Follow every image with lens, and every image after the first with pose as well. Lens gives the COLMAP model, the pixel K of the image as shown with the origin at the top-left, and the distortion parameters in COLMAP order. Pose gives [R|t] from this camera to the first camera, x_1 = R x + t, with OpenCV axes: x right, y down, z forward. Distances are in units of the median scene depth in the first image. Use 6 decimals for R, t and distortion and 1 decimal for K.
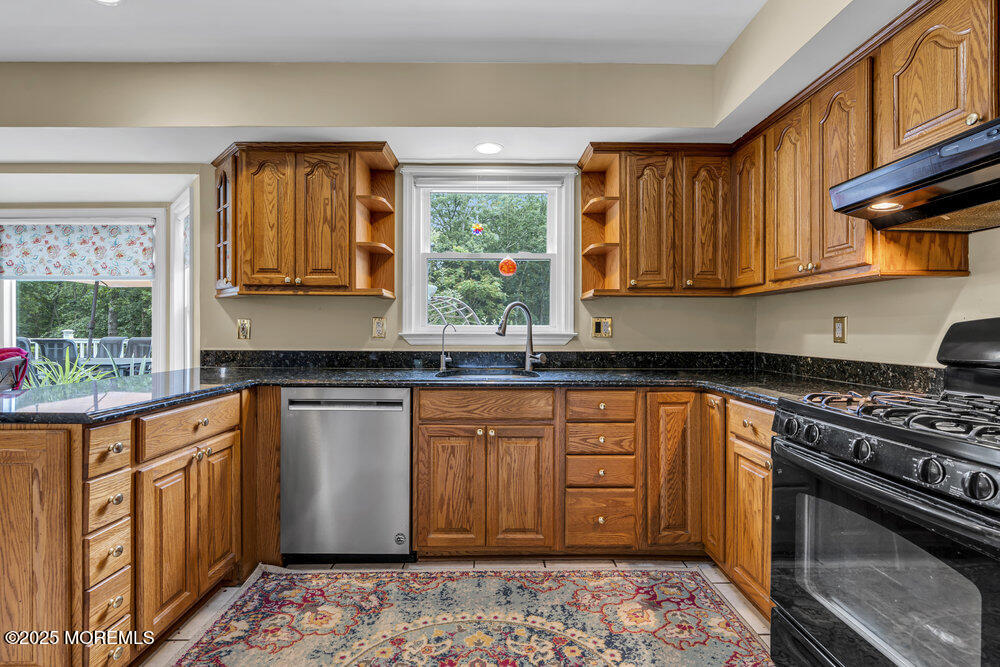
lens RADIAL K [[449.4, 0, 497.7], [0, 449.4, 332.9], [0, 0, 1]] dist [-0.015346, 0.006143]
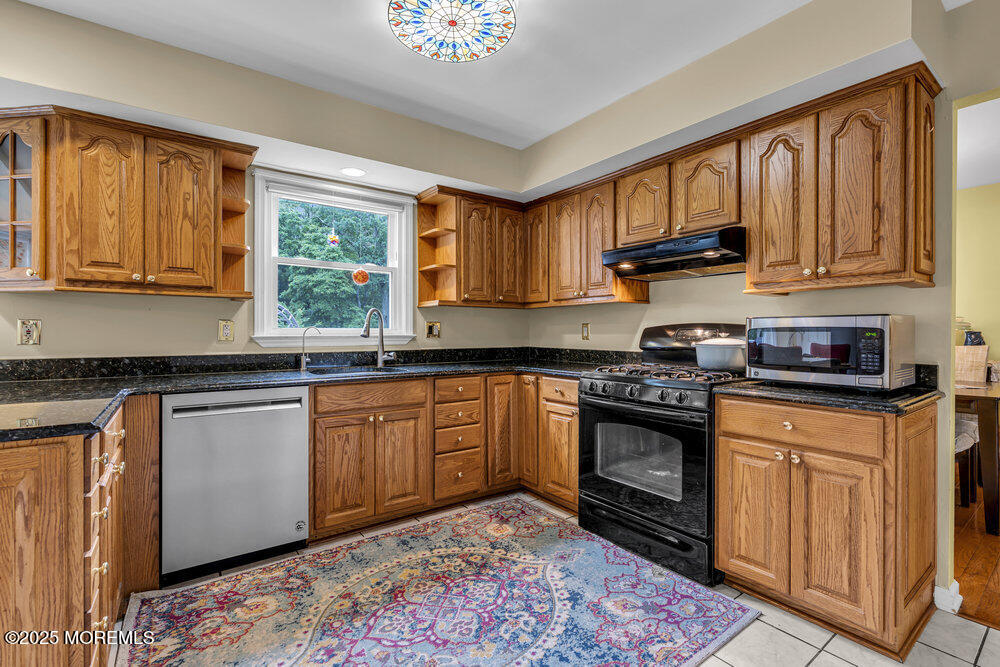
lens RADIAL K [[449.4, 0, 497.7], [0, 449.4, 332.9], [0, 0, 1]] dist [-0.015346, 0.006143]
pose [[0.816554, -0.004124, 0.577254, -0.444520], [0.006139, 0.999980, -0.001539, -0.001439], [-0.577236, 0.004801, 0.816563, -0.156365]]
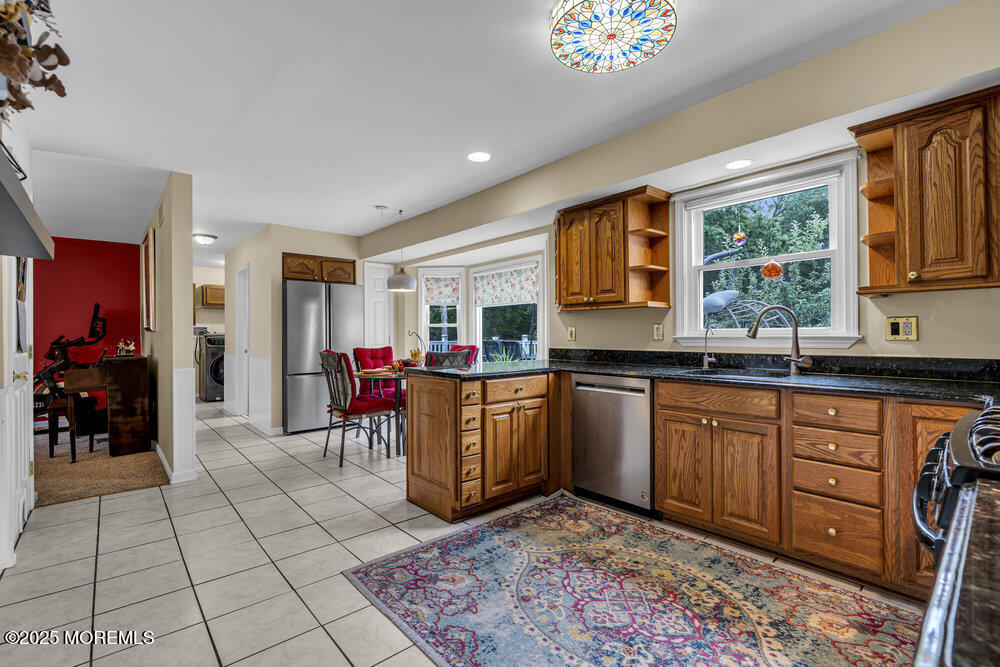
lens RADIAL K [[449.4, 0, 497.7], [0, 449.4, 332.9], [0, 0, 1]] dist [-0.015346, 0.006143]
pose [[0.648101, -0.010085, -0.761488, 0.492484], [0.004277, 0.999945, -0.009603, 0.000776], [0.761543, 0.002967, 0.648108, -0.156946]]
